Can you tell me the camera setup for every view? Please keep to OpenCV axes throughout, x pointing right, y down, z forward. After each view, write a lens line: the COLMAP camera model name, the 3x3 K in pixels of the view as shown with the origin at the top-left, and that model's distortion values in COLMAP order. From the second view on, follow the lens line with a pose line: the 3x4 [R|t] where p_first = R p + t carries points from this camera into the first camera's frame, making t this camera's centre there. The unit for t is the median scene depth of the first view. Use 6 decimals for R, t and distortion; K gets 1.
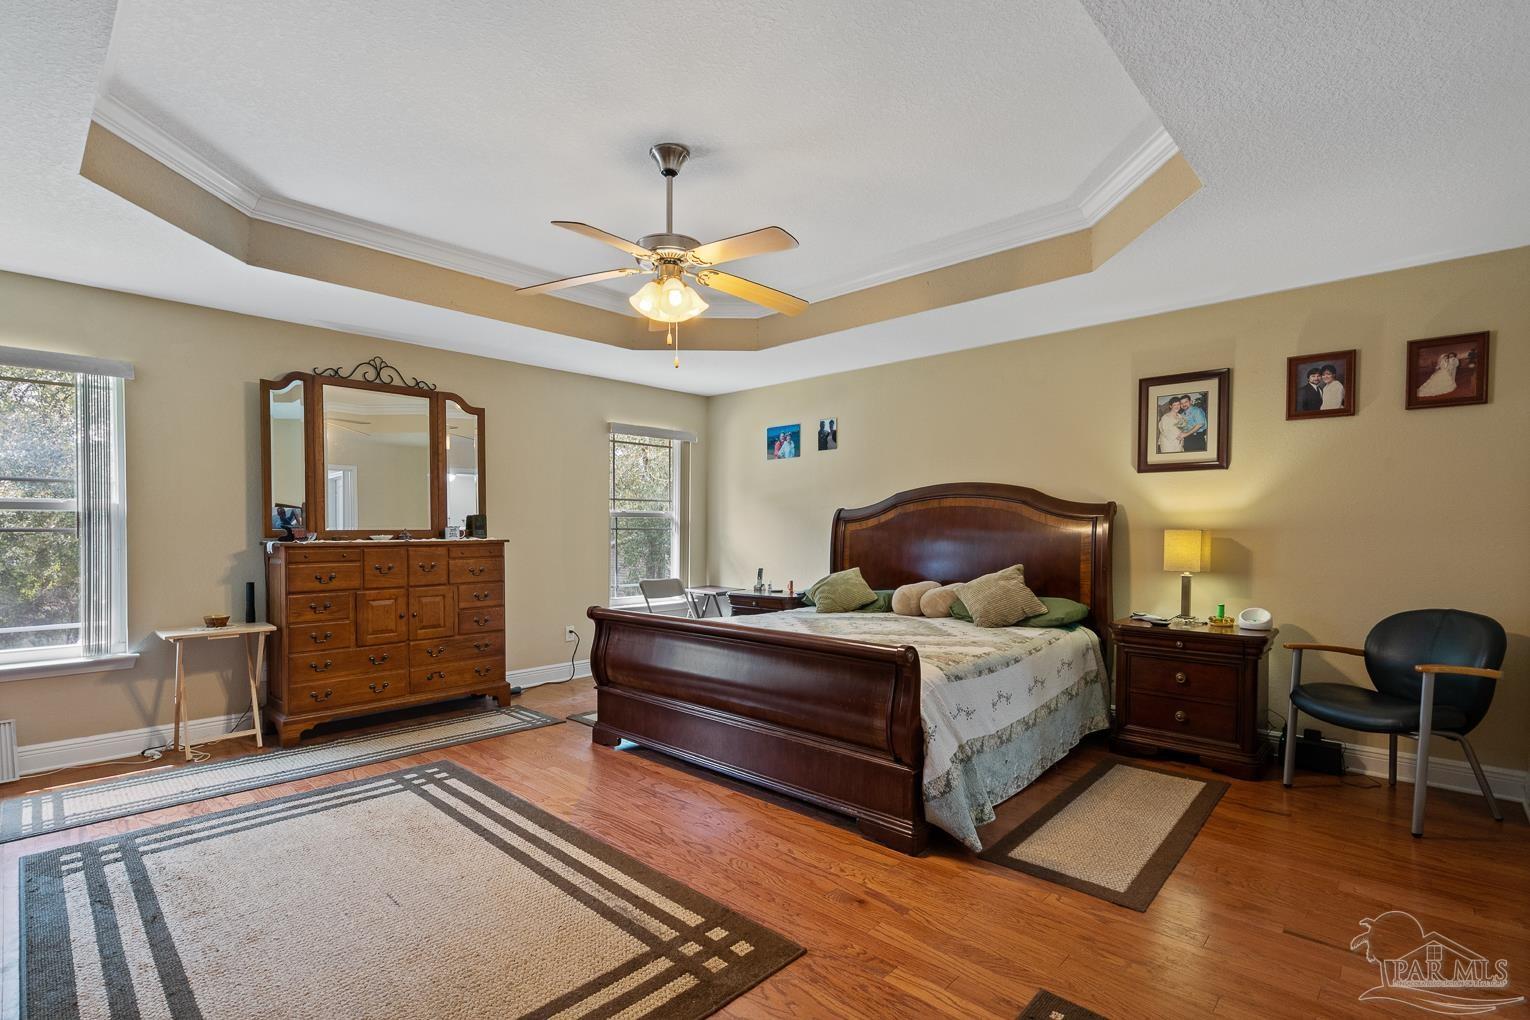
lens RADIAL K [[720.0, 0, 768.7], [0, 720.0, 531.3], [0, 0, 1]] dist [-0.041290, 0.000120]
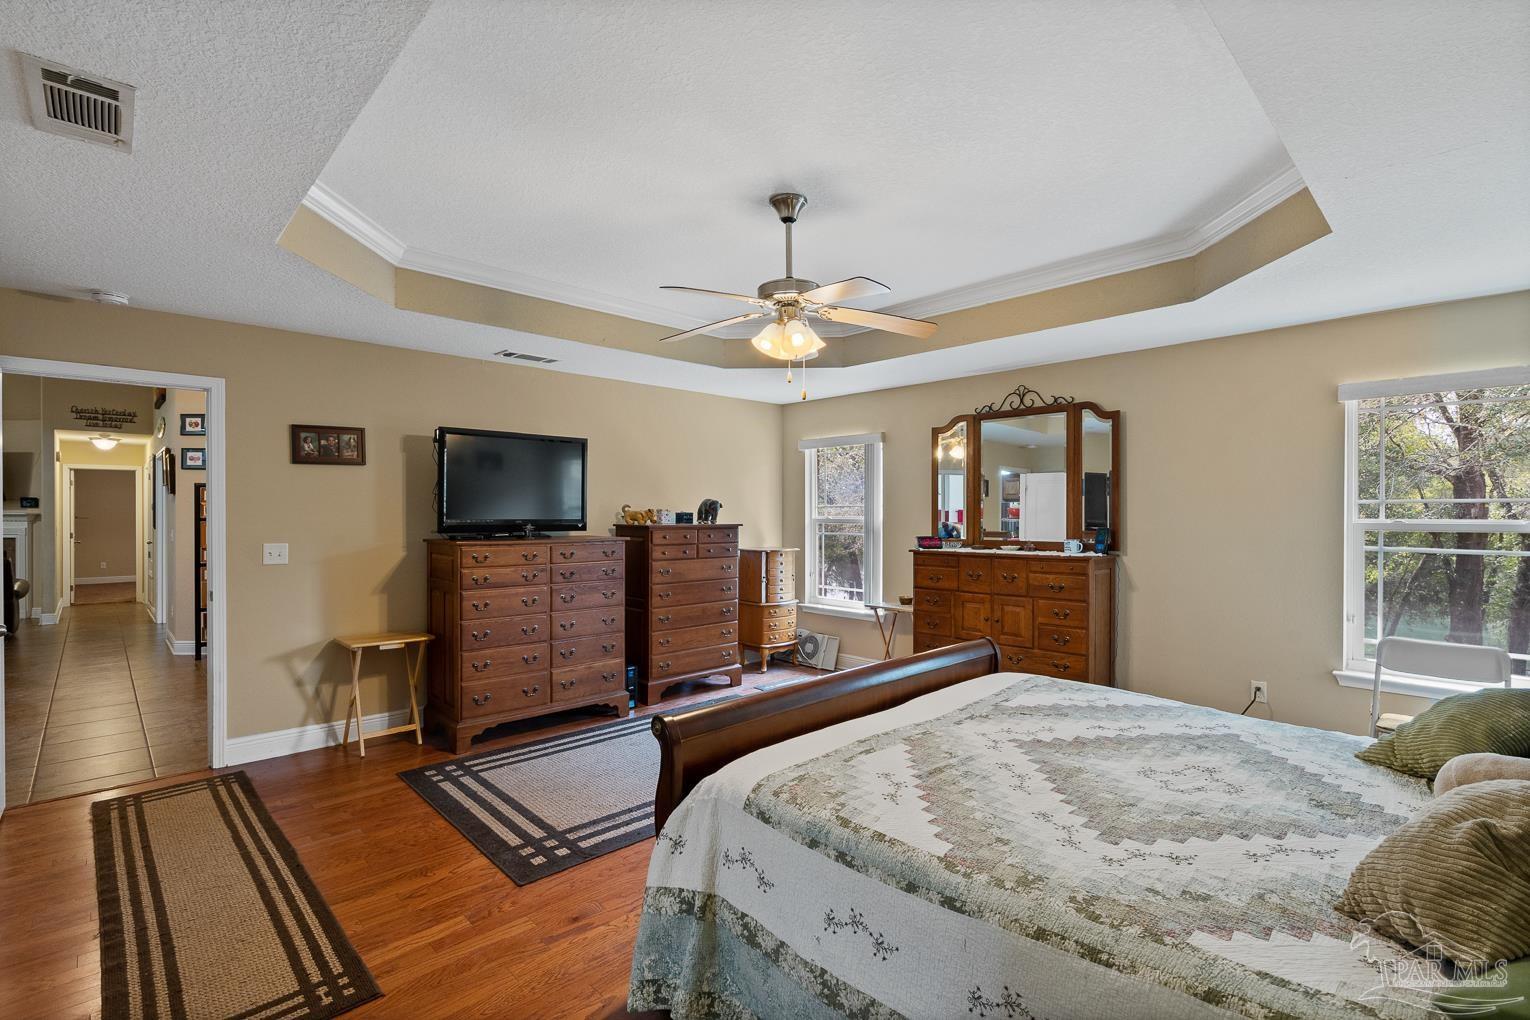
lens RADIAL K [[705.6, 0, 757.4], [0, 705.6, 514.4], [0, 0, 1]] dist [-0.005515, 0.000558]
pose [[-0.062431, 0.004523, -0.998039, 0.647472], [0.001306, 0.999989, 0.004450, -0.054754], [0.998048, -0.001026, -0.062437, 0.735327]]
